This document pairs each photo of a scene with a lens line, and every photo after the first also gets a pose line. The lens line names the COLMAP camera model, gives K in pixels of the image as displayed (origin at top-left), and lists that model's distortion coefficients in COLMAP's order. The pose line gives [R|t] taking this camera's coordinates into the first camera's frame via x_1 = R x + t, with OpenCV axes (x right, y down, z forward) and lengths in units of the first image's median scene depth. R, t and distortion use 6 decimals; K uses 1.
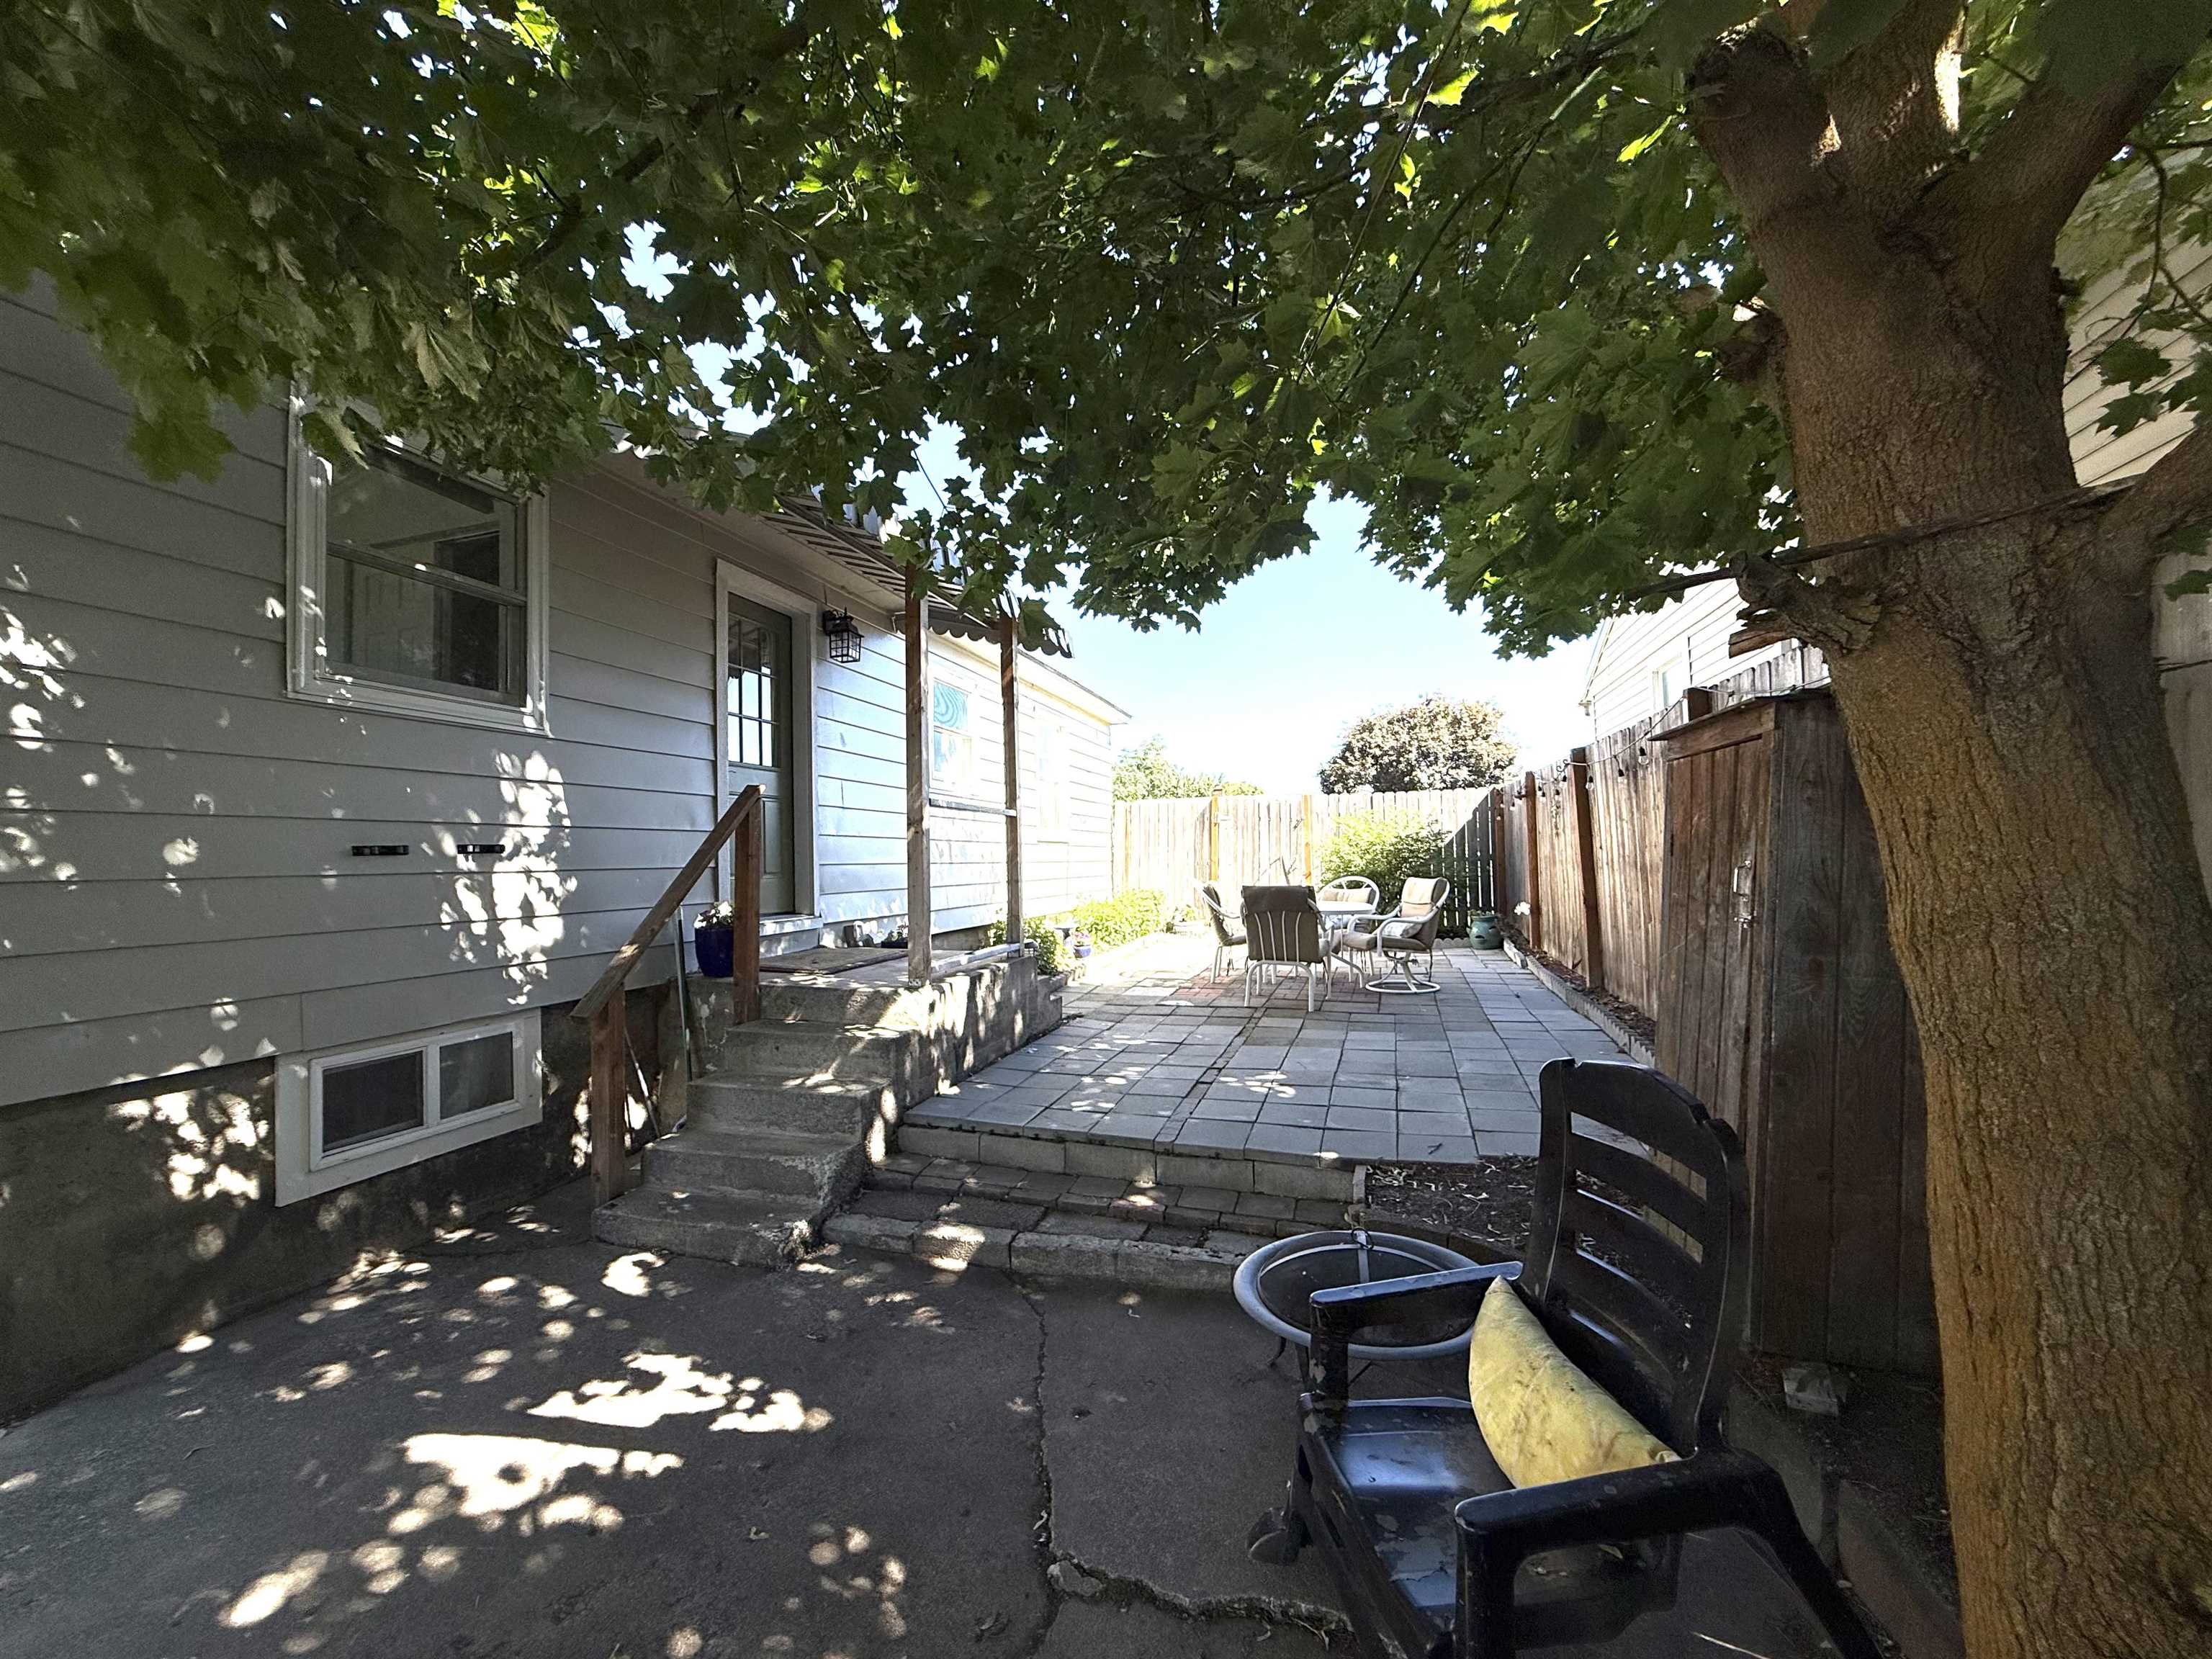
lens RADIAL K [[881.7, 0, 1095.1], [0, 881.7, 825.8], [0, 0, 1]] dist [0.000291, 0.000499]
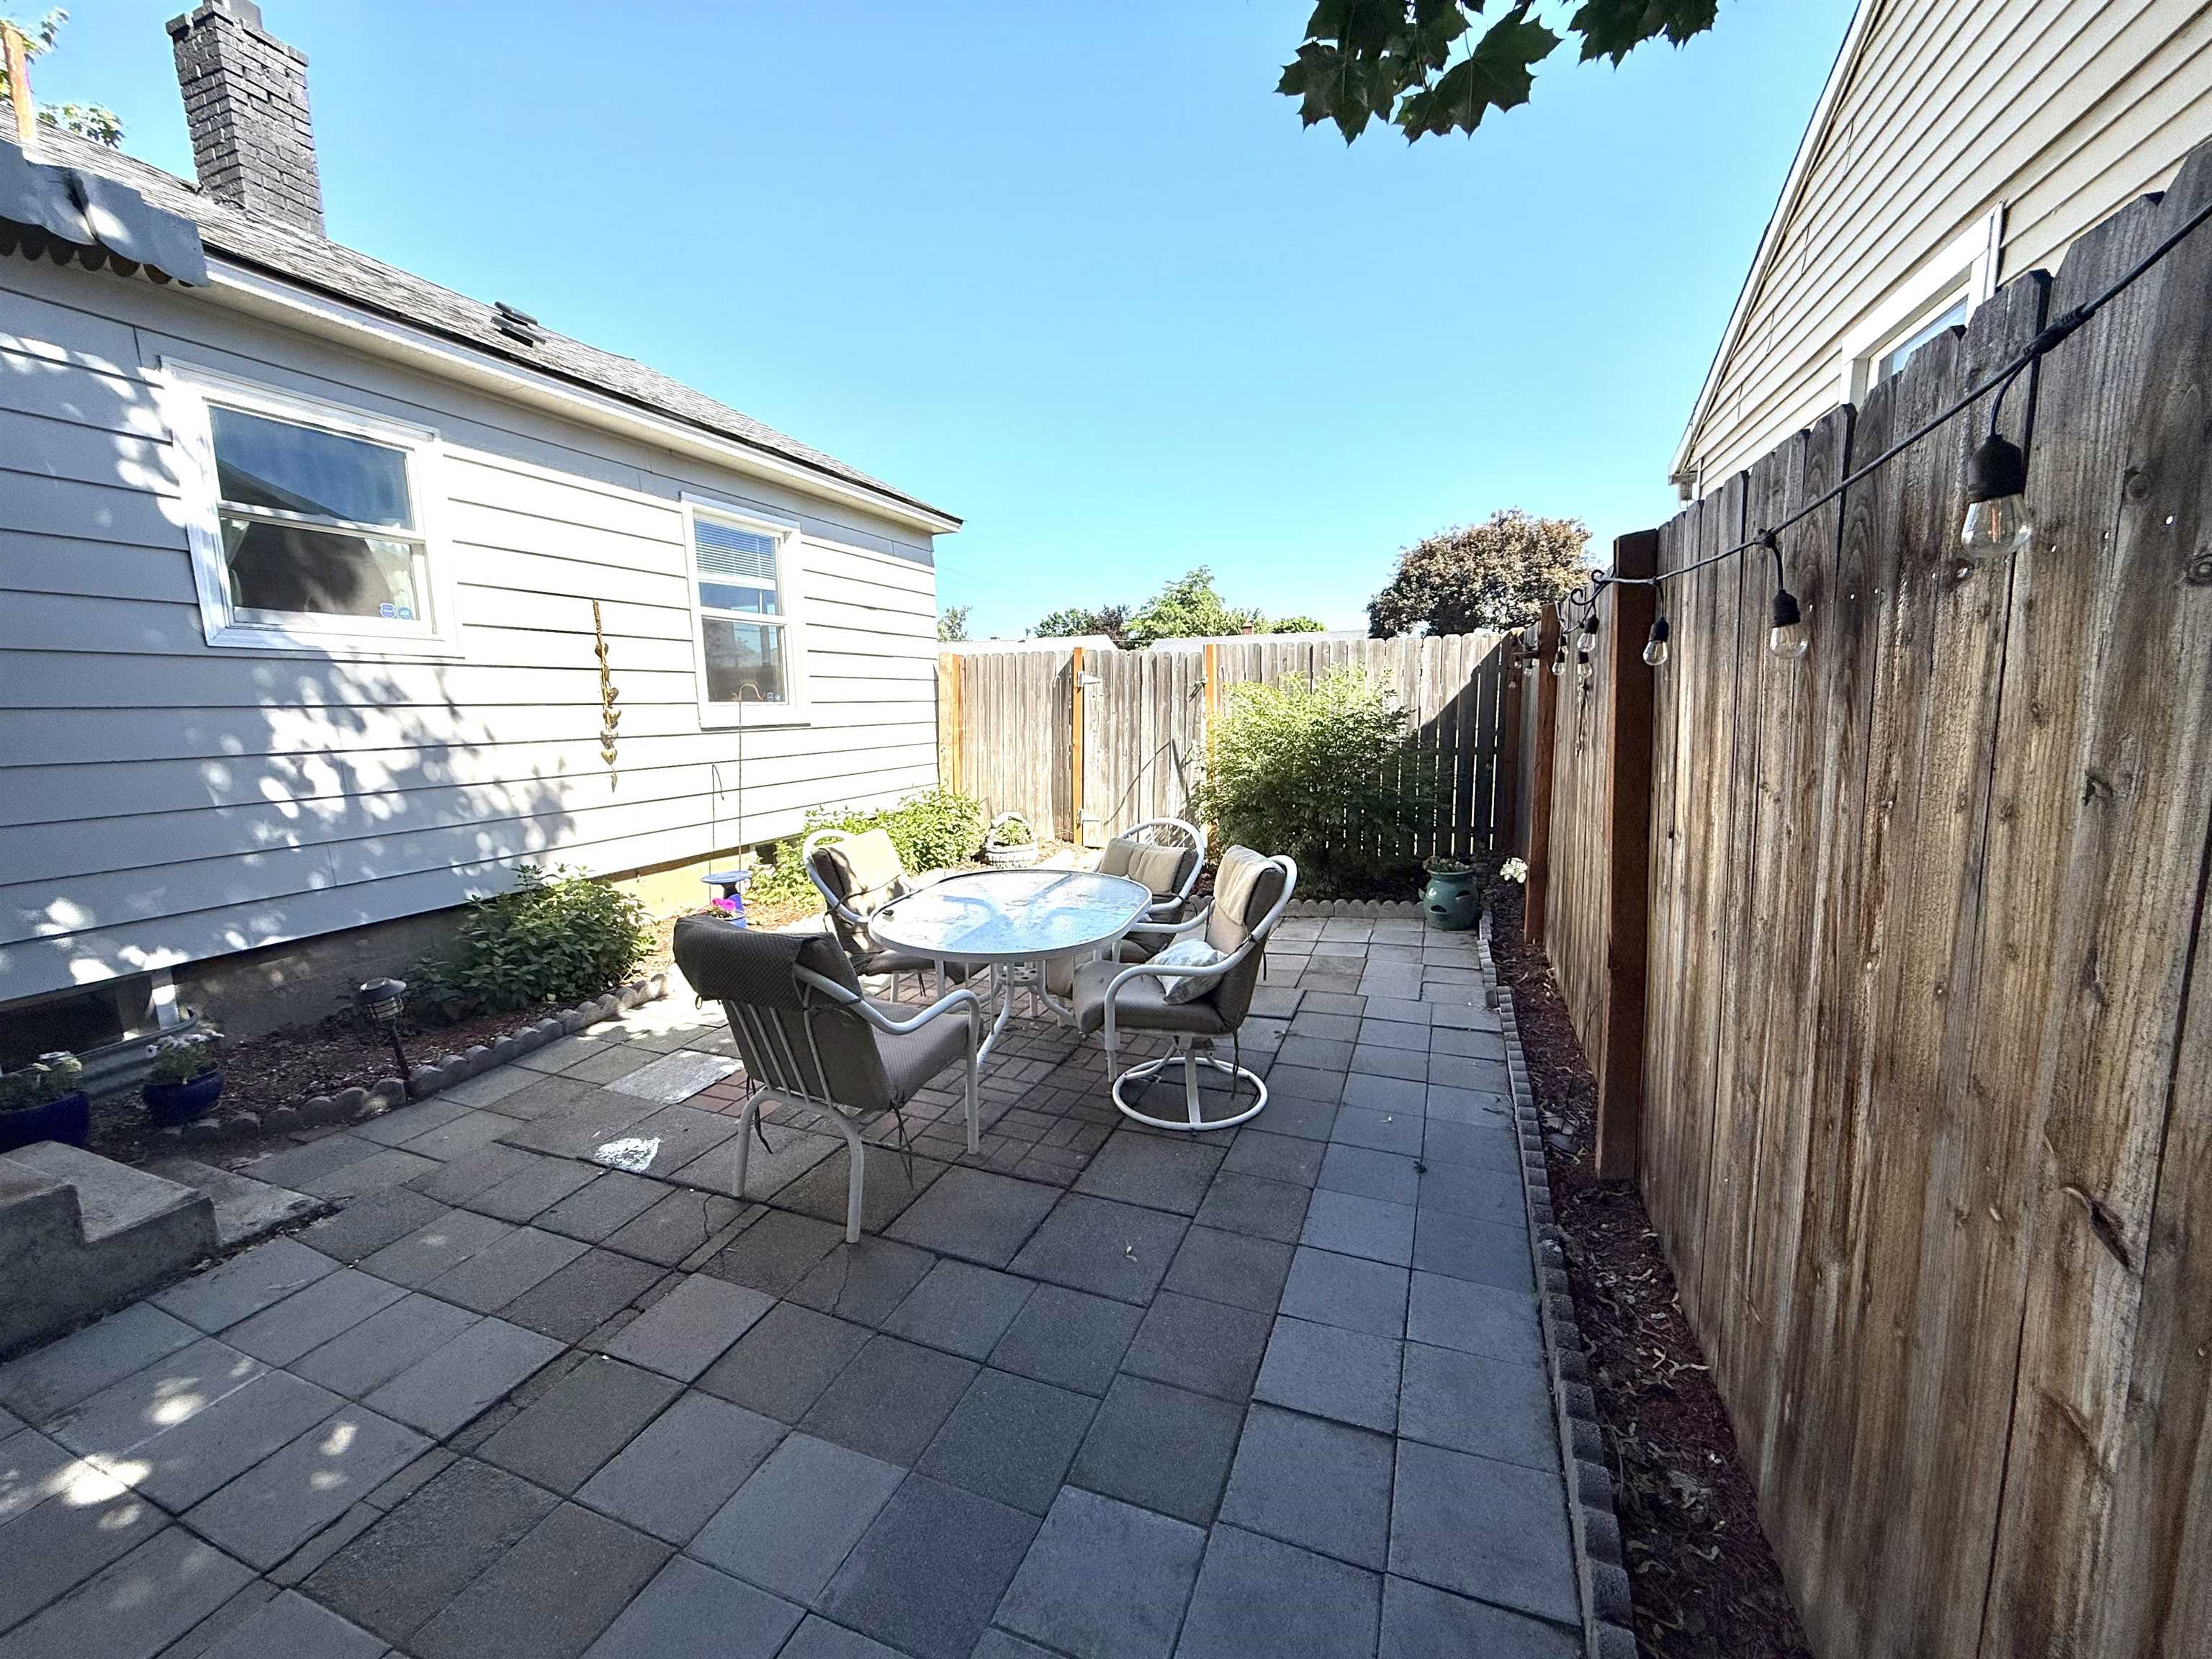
lens RADIAL K [[881.7, 0, 1108.7], [0, 881.7, 827.3], [0, 0, 1]] dist [0.000291, 0.000499]
pose [[0.998467, 0.010287, -0.054388, 0.520520], [-0.000143, 0.983054, 0.183315, -0.055464], [0.055352, -0.183026, 0.981549, 0.908182]]
